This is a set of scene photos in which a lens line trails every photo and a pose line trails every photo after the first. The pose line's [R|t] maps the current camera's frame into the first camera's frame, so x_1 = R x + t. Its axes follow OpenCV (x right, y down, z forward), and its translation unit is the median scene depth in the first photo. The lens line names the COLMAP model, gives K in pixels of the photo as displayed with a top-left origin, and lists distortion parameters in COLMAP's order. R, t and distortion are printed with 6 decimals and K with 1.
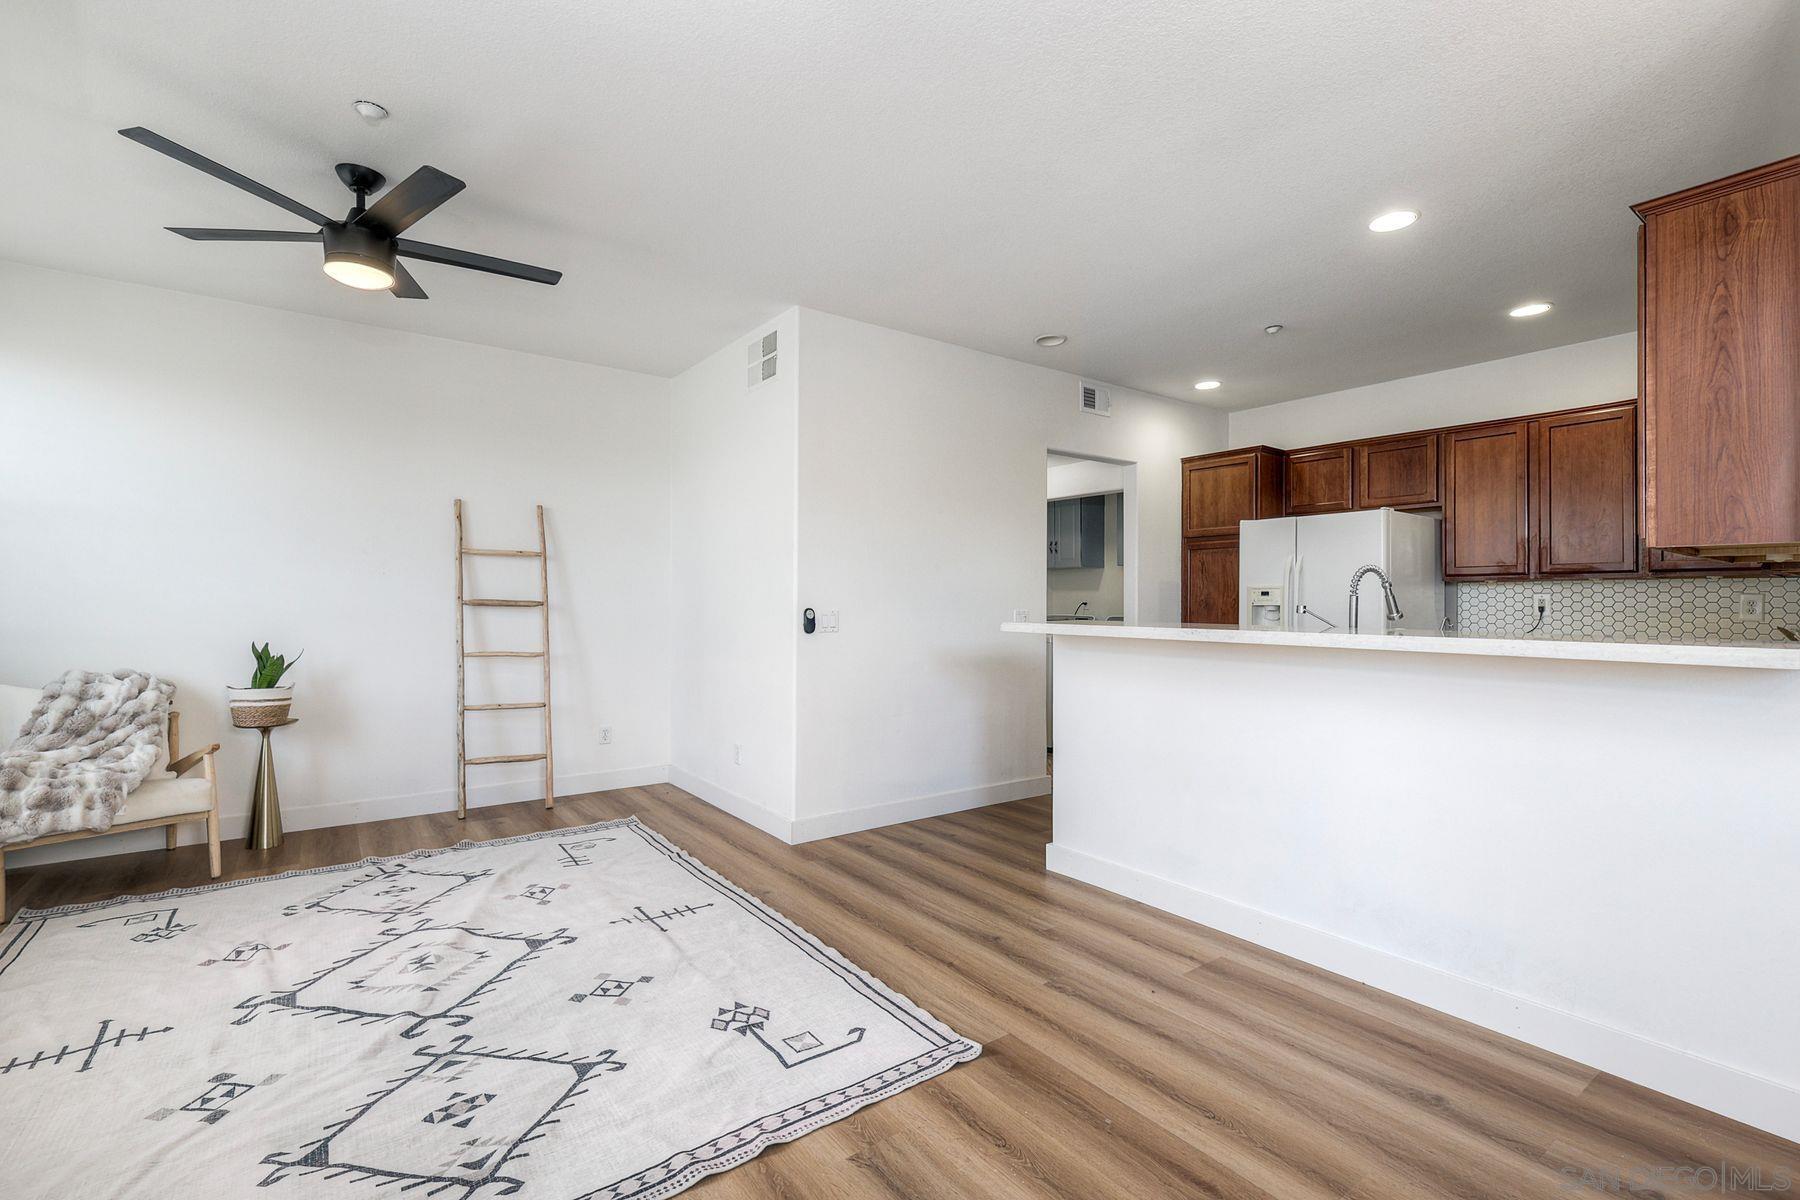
lens RADIAL K [[798.4, 0, 900.0], [0, 798.4, 600.0], [0, 0, 1]] dist [0.001803, 0.000383]
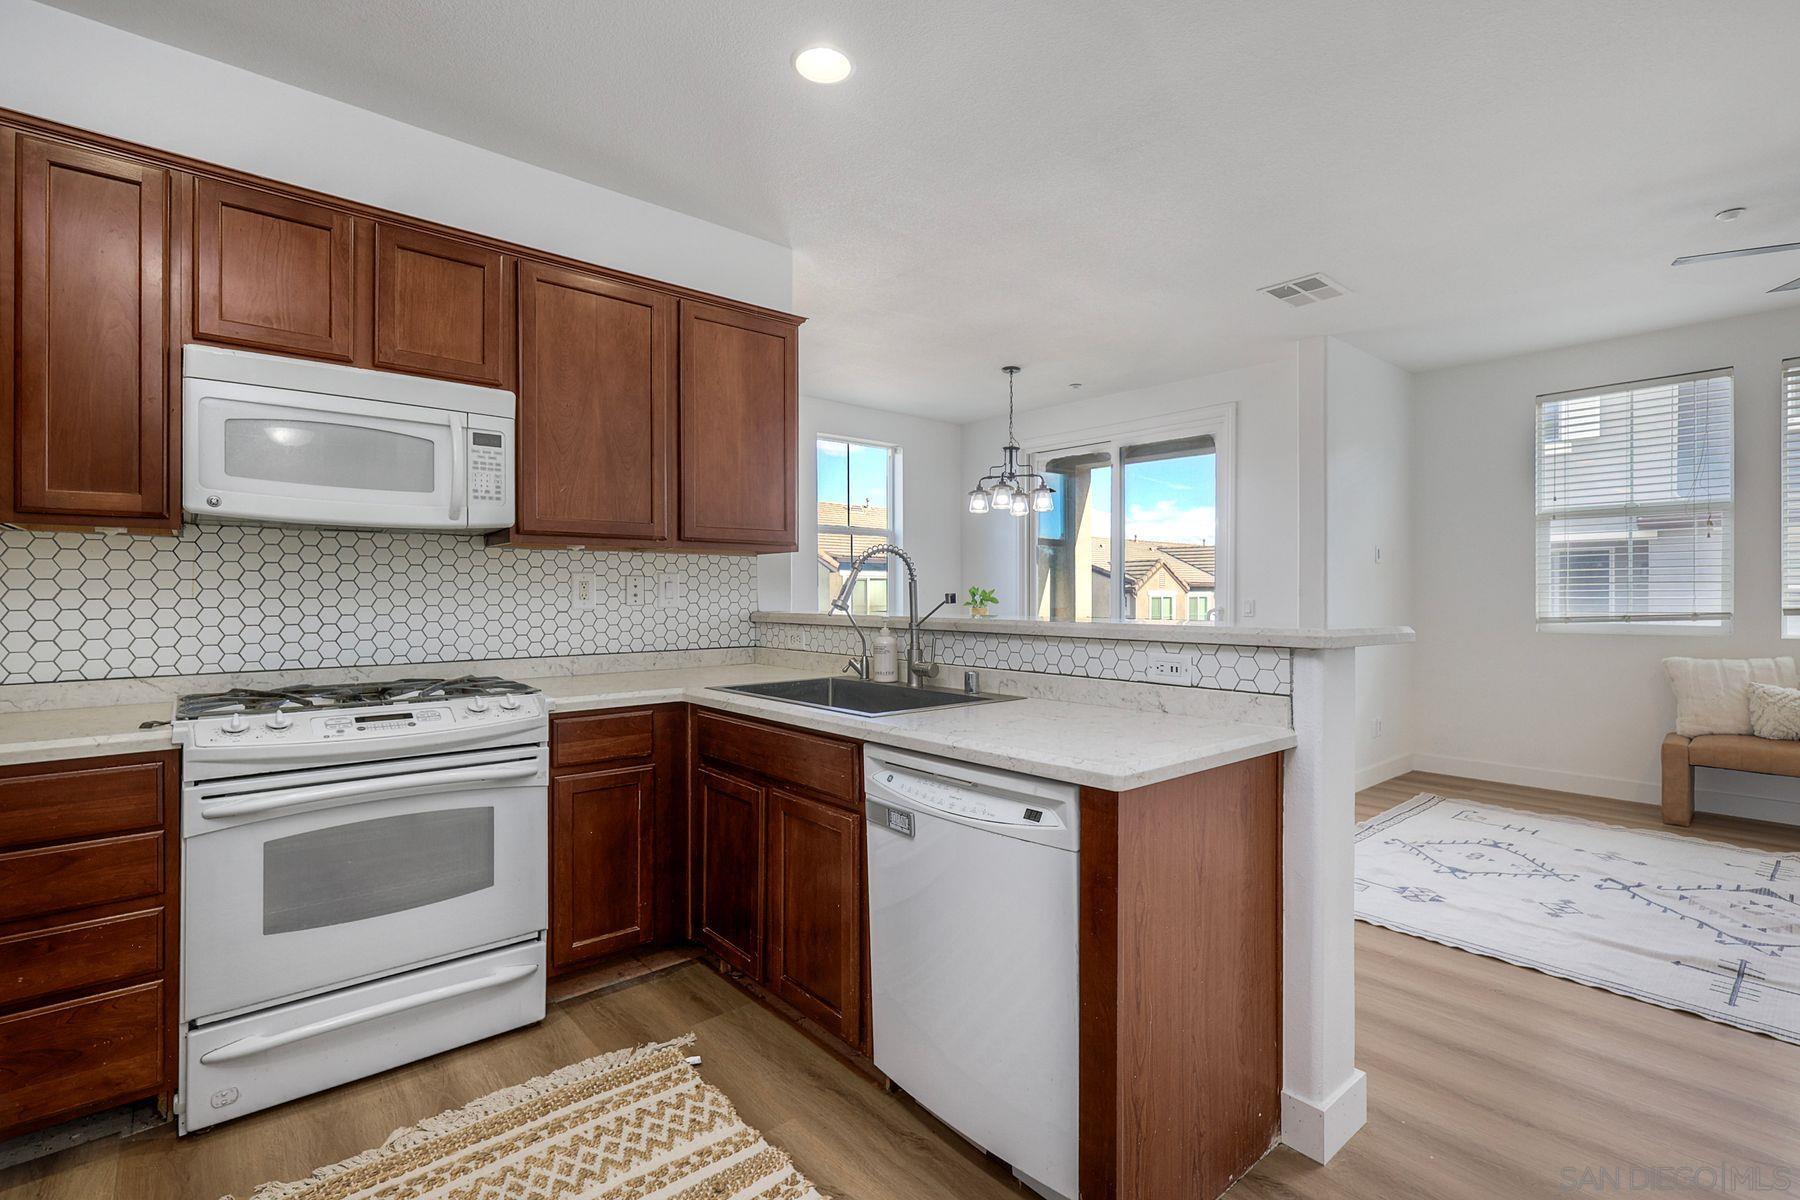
lens RADIAL K [[798.4, 0, 900.0], [0, 798.4, 600.0], [0, 0, 1]] dist [0.001803, 0.000383]
pose [[-0.997217, -0.004103, -0.074443, 0.482176], [-0.004262, 0.999989, 0.001977, 0.008841], [0.074434, 0.002289, -0.997223, 1.387046]]
